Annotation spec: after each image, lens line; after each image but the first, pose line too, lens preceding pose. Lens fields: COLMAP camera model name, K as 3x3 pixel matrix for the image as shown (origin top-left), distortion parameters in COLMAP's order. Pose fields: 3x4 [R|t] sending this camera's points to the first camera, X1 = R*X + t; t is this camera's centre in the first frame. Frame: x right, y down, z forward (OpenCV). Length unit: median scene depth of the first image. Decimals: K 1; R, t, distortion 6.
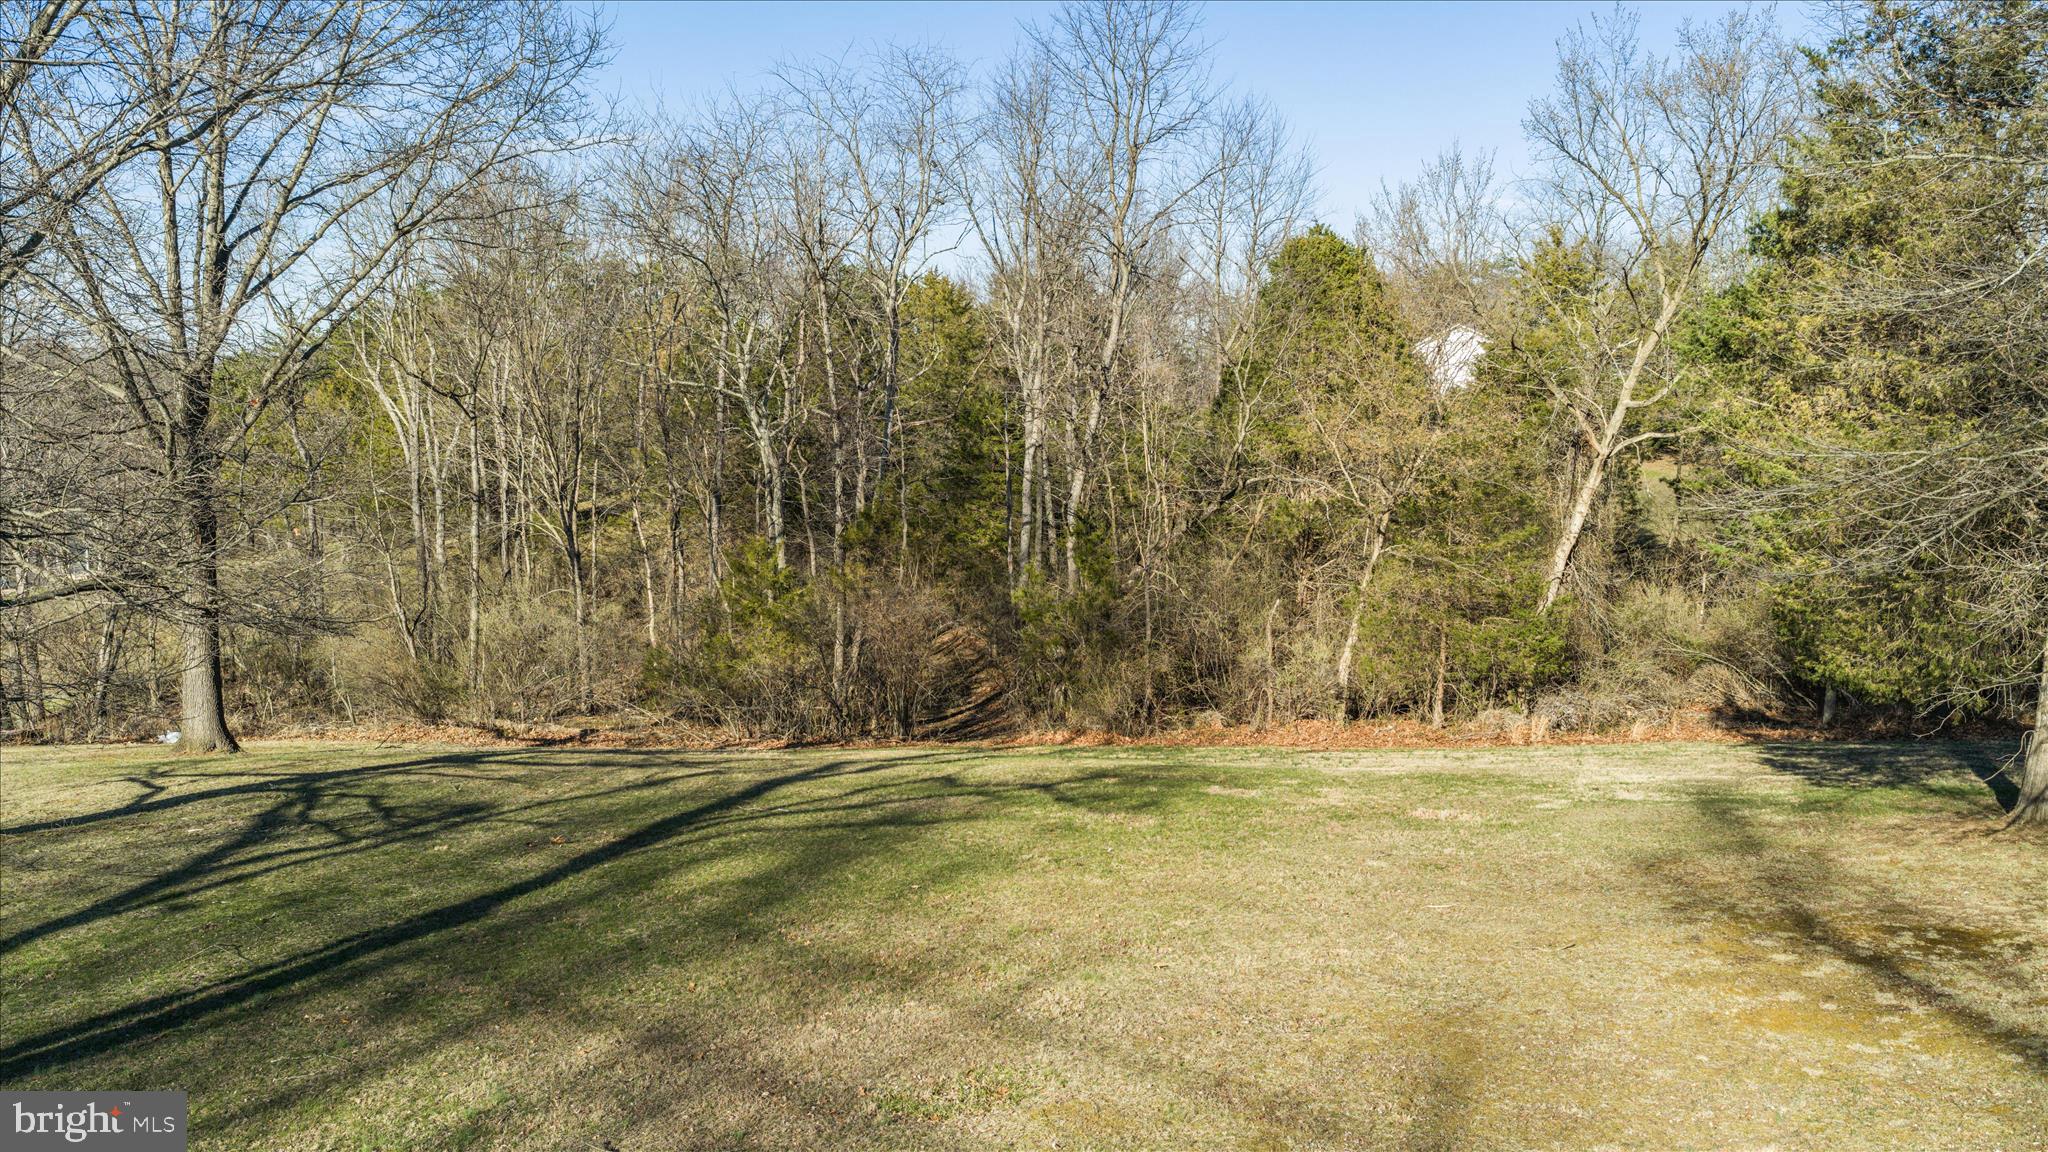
lens RADIAL K [[1773.8, 0, 1024.0], [0, 1773.8, 576.0], [0, 0, 1]] dist [0.057760, -0.000116]
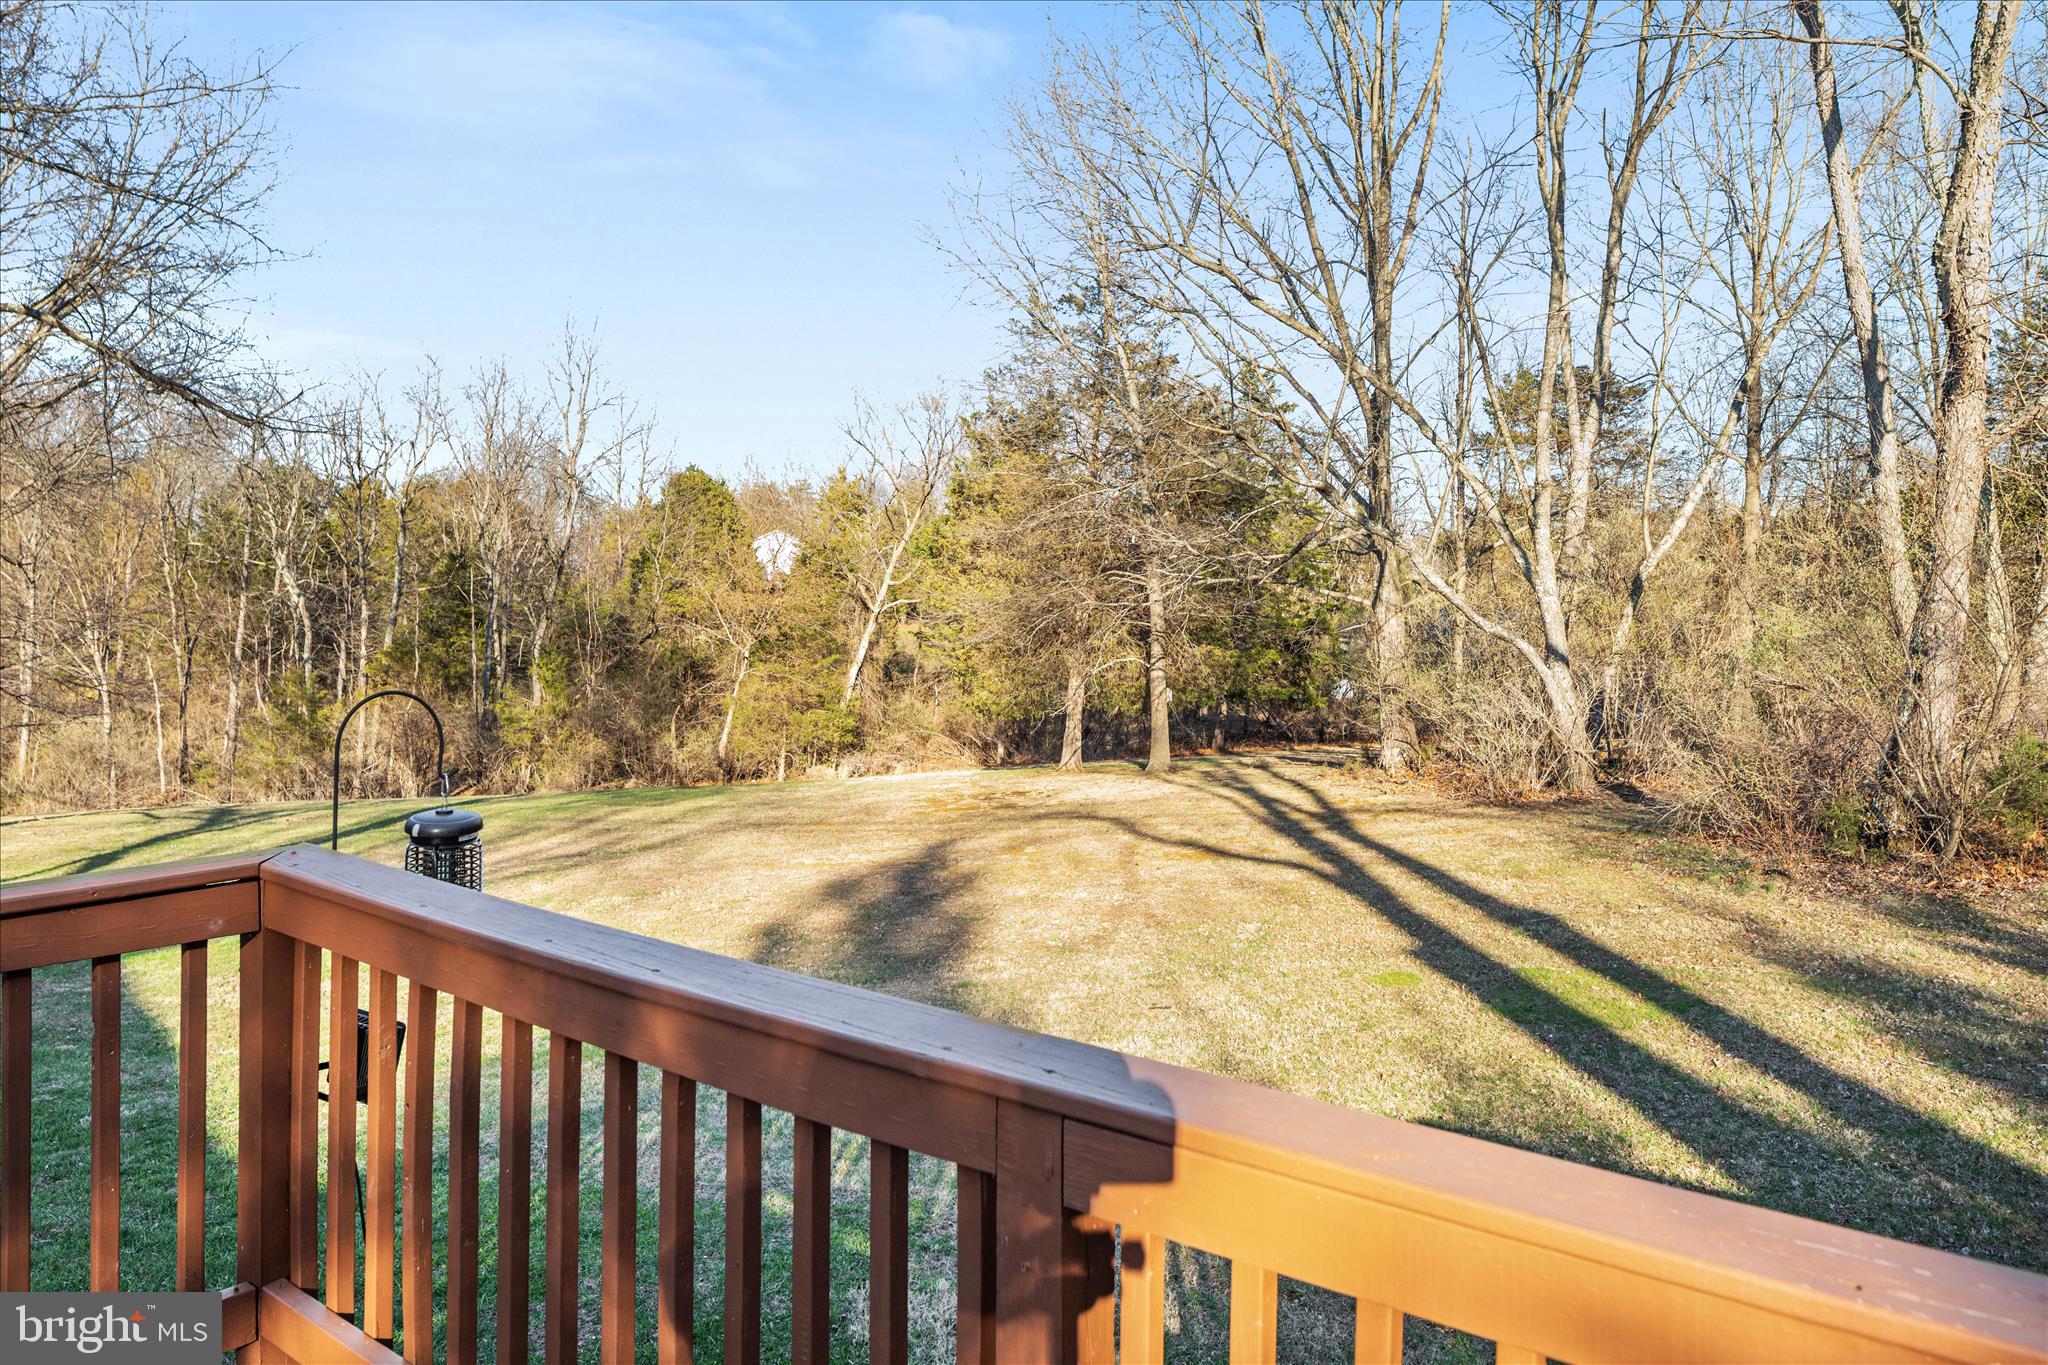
lens RADIAL K [[1449.0, 0, 1015.0], [0, 1449.0, 609.8], [0, 0, 1]] dist [-0.003694, -0.000317]
pose [[0.916933, 0.007381, 0.398972, -0.102160], [0.025371, 0.996728, -0.076748, 0.038315], [-0.398233, 0.080495, 0.913746, -0.305804]]
